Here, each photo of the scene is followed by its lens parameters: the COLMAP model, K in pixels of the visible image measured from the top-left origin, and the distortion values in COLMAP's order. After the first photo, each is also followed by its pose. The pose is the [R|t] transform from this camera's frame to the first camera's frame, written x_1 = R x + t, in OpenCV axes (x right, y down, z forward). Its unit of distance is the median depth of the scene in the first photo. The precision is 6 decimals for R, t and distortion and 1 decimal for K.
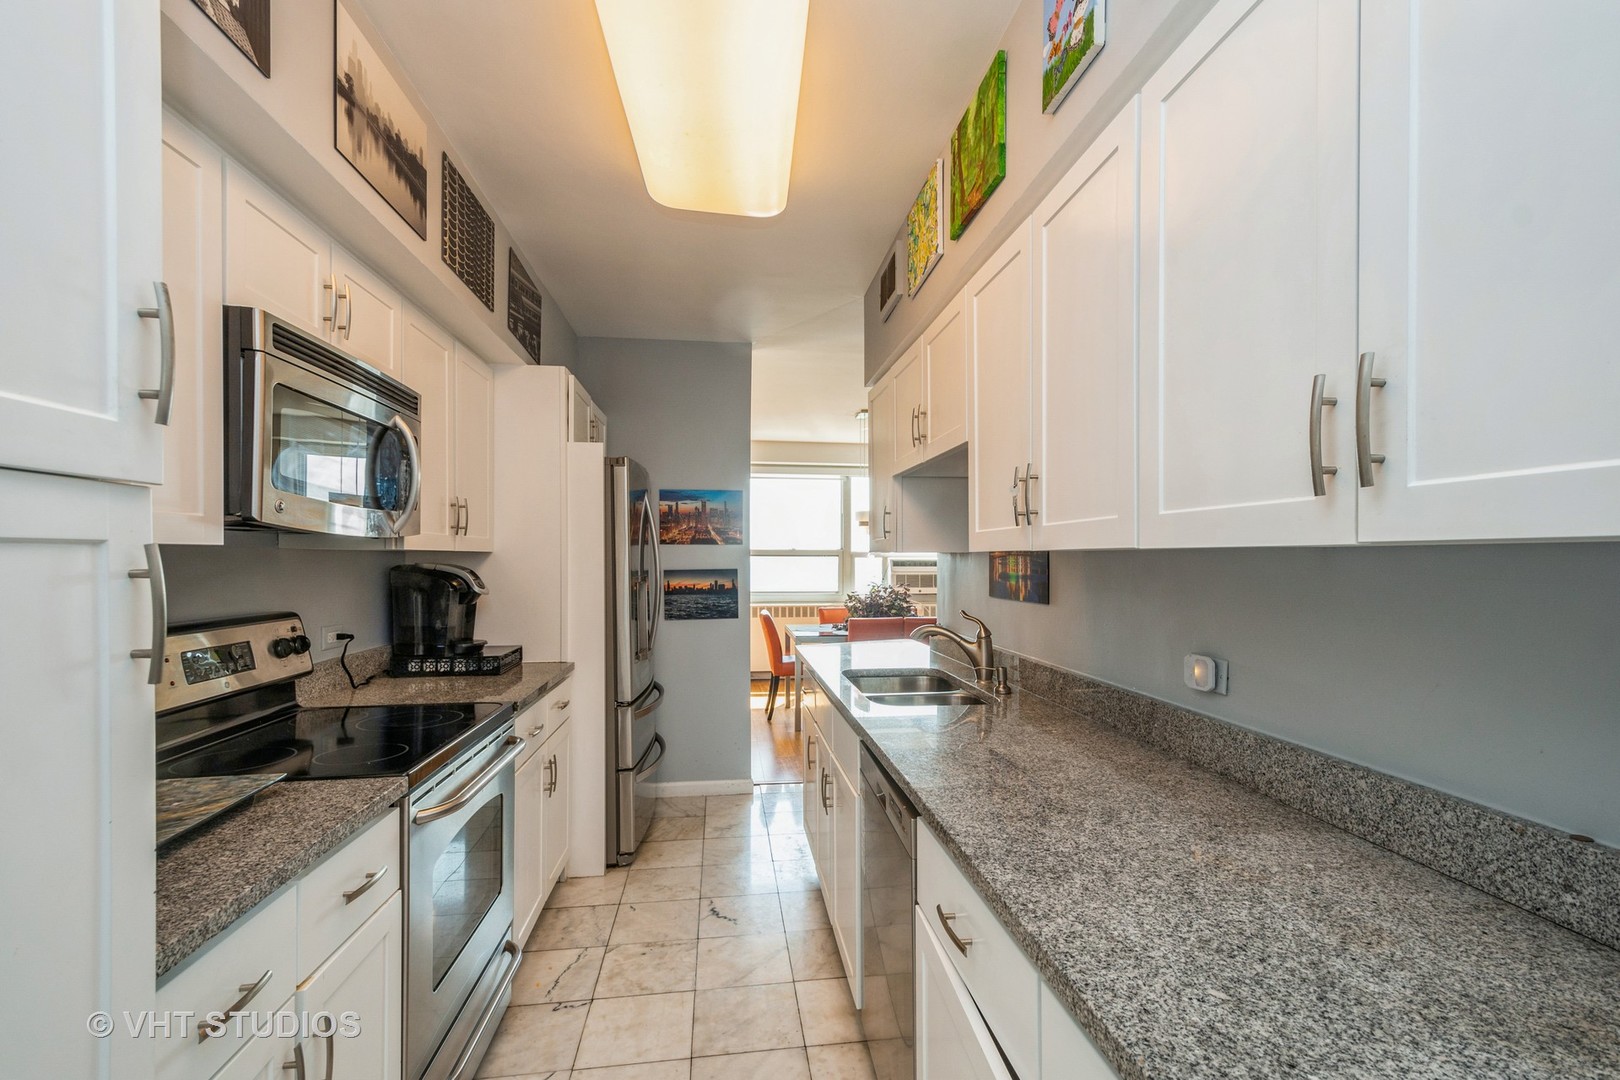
lens RADIAL K [[717.3, 0, 816.3], [0, 717.3, 564.0], [0, 0, 1]] dist [0.002501, -0.002630]
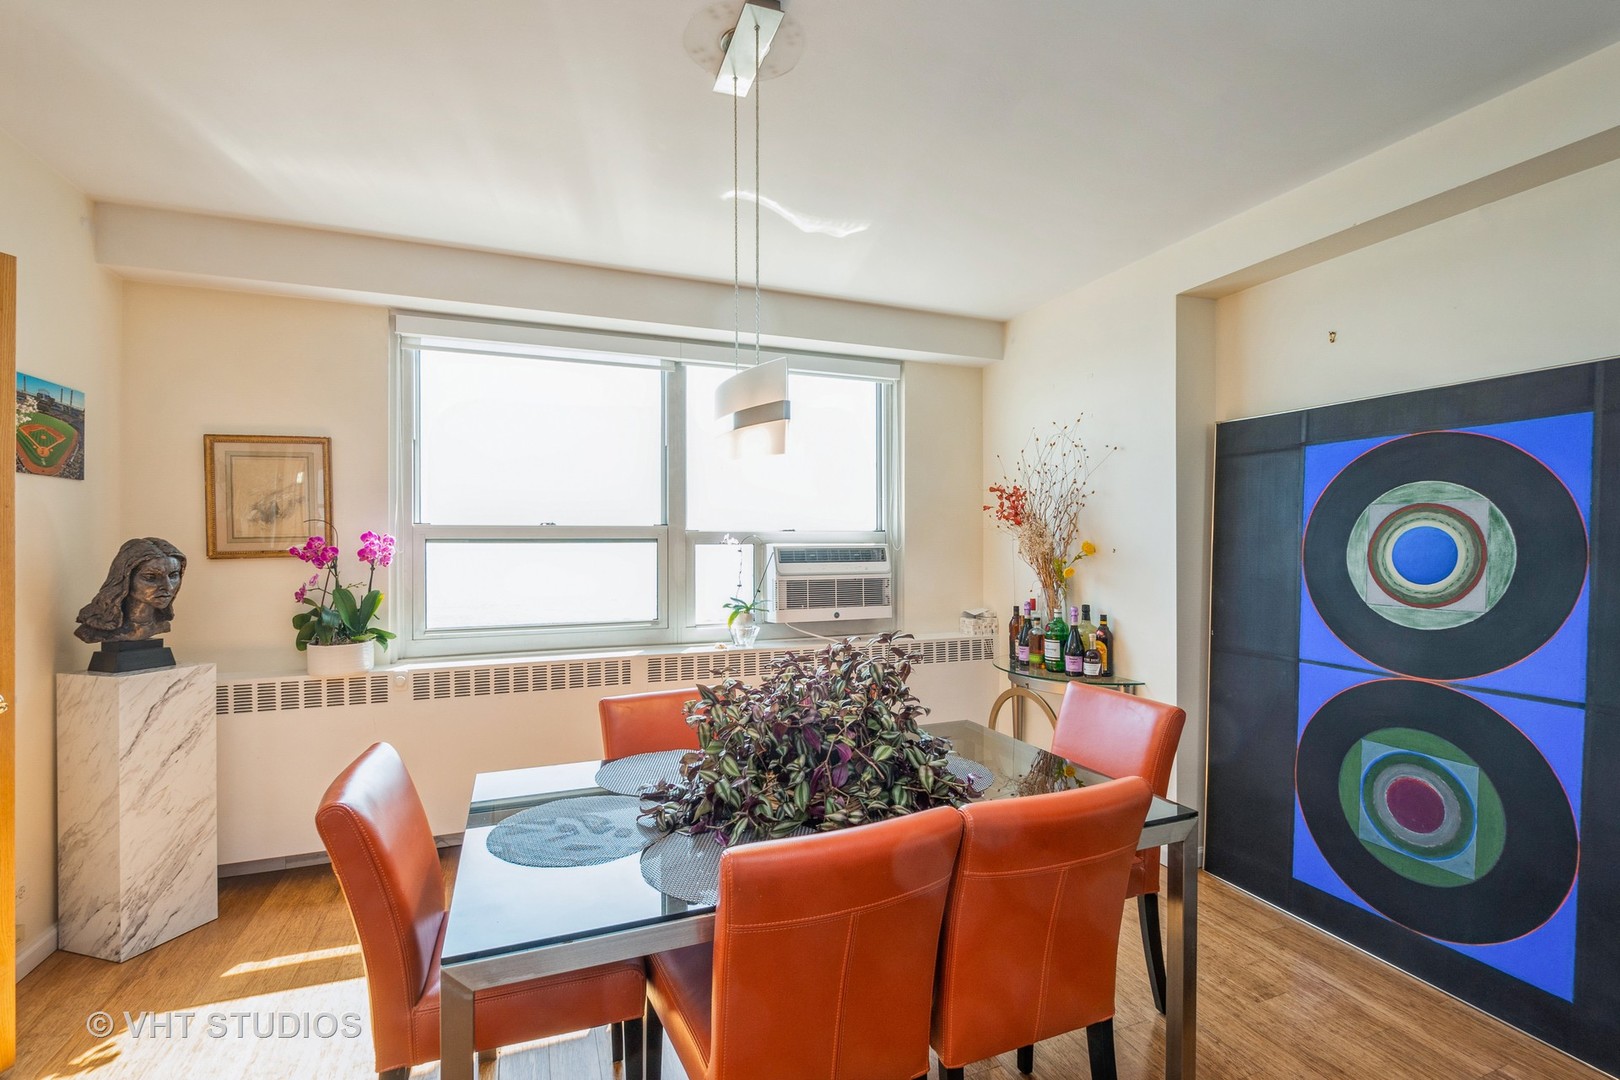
lens RADIAL K [[717.3, 0, 816.3], [0, 717.3, 564.0], [0, 0, 1]] dist [0.002501, -0.002630]
pose [[0.968137, -0.017729, 0.249793, 0.016241], [0.012781, 0.999689, 0.021418, -0.005312], [-0.250095, -0.017543, 0.968062, 0.565154]]
